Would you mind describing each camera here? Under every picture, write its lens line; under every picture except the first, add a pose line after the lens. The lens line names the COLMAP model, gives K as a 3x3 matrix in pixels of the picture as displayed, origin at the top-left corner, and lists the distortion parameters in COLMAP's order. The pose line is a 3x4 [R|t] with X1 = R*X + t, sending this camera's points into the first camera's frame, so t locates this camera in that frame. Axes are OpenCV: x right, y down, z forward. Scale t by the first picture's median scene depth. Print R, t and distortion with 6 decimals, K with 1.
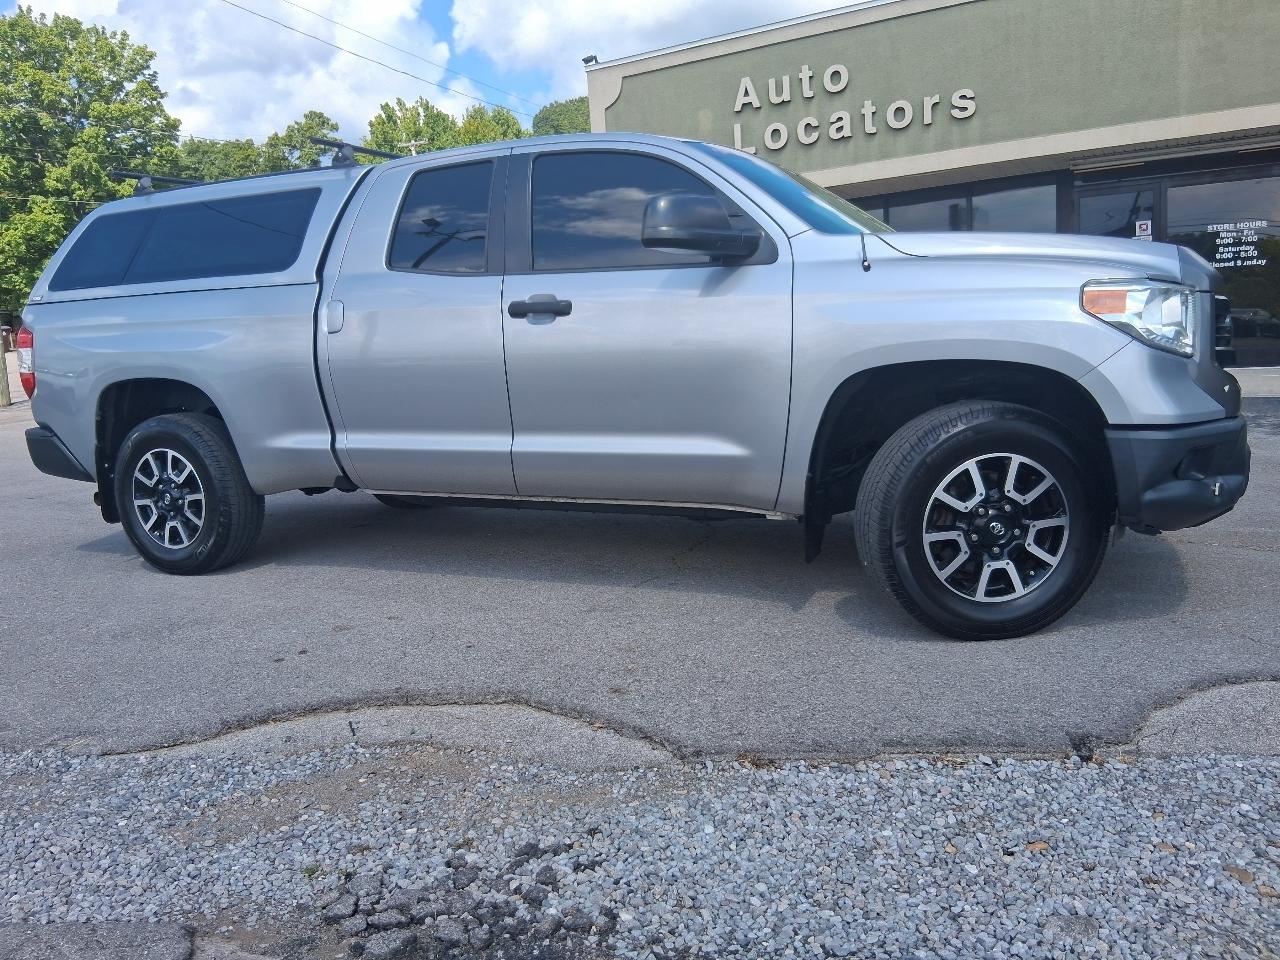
lens RADIAL K [[1045.2, 0, 601.1], [0, 1045.2, 508.9], [0, 0, 1]] dist [0.057657, -0.094870]
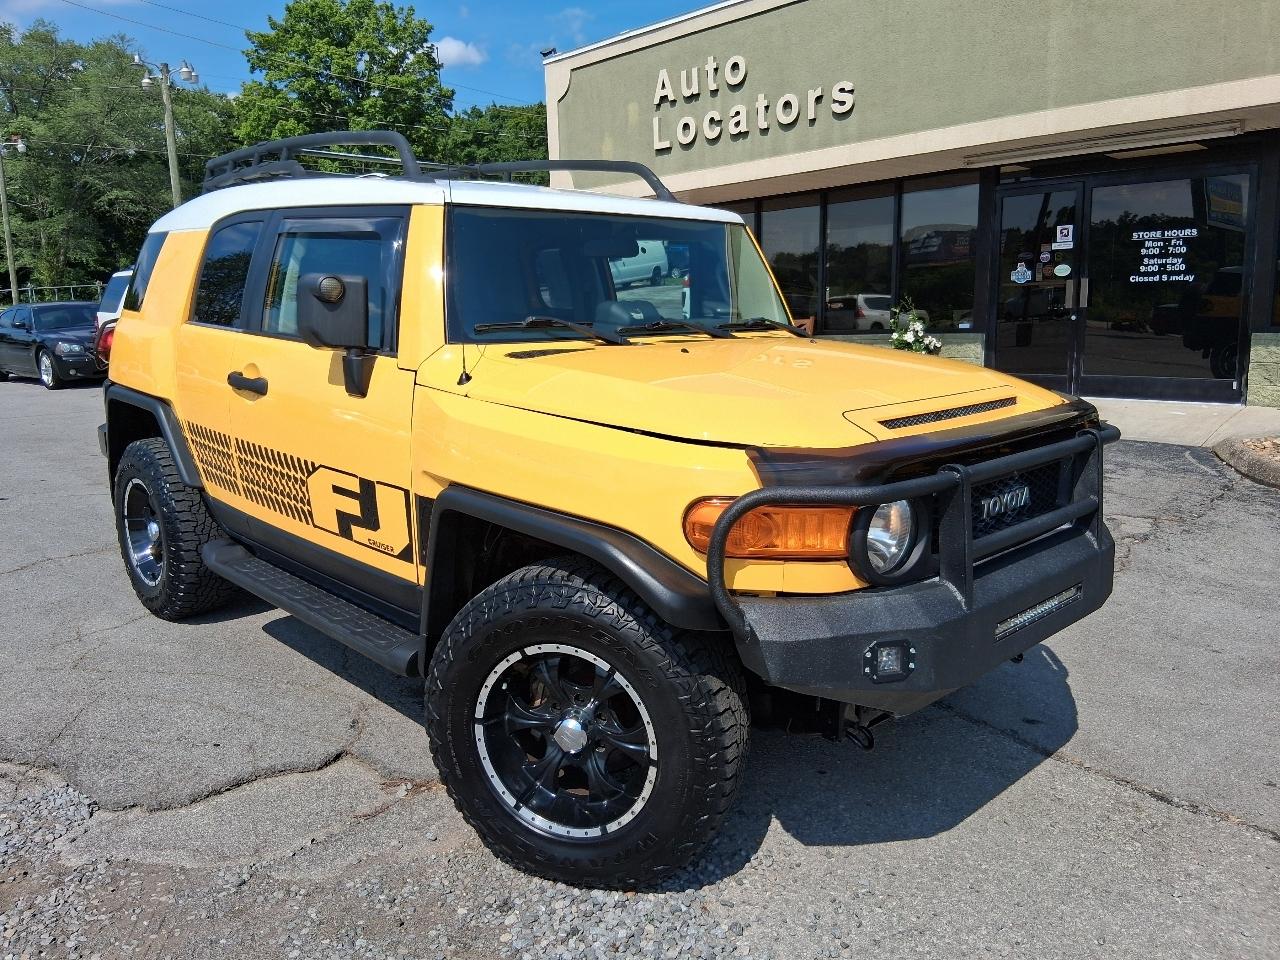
lens RADIAL K [[1045.2, 0, 601.1], [0, 1045.2, 508.9], [0, 0, 1]] dist [0.057657, -0.094870]
pose [[0.948690, 0.095381, -0.301479, 0.431938], [-0.082546, 0.995065, 0.055063, -0.054595], [0.305243, -0.027352, 0.951882, 0.041304]]
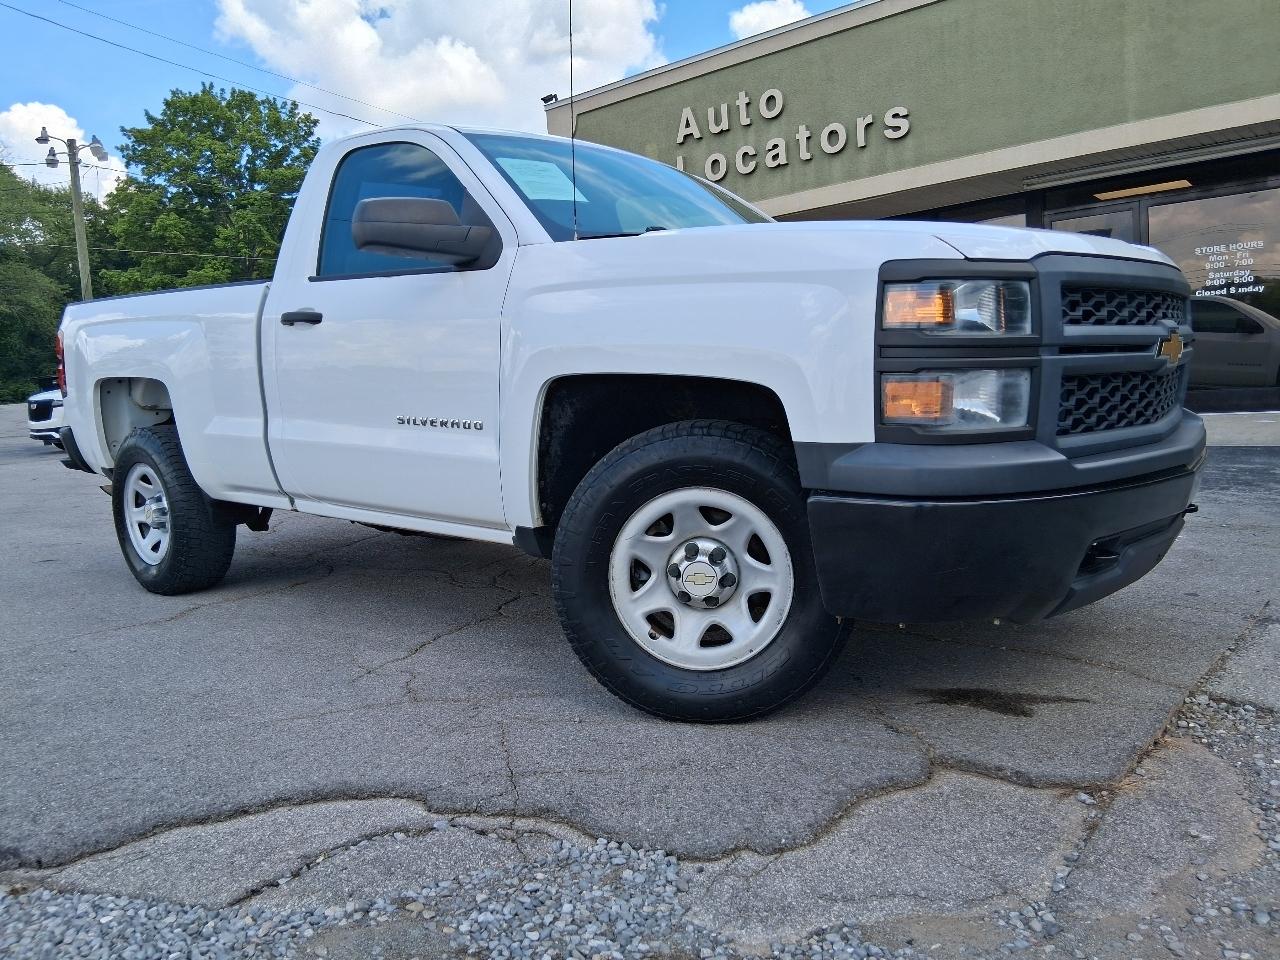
lens RADIAL K [[1045.2, 0, 601.1], [0, 1045.2, 508.9], [0, 0, 1]] dist [0.057657, -0.094870]
pose [[0.982356, 0.020054, -0.185942, 0.254736], [-0.028133, 0.998766, -0.040915, -0.006315], [0.184892, 0.045424, 0.981708, 0.069783]]
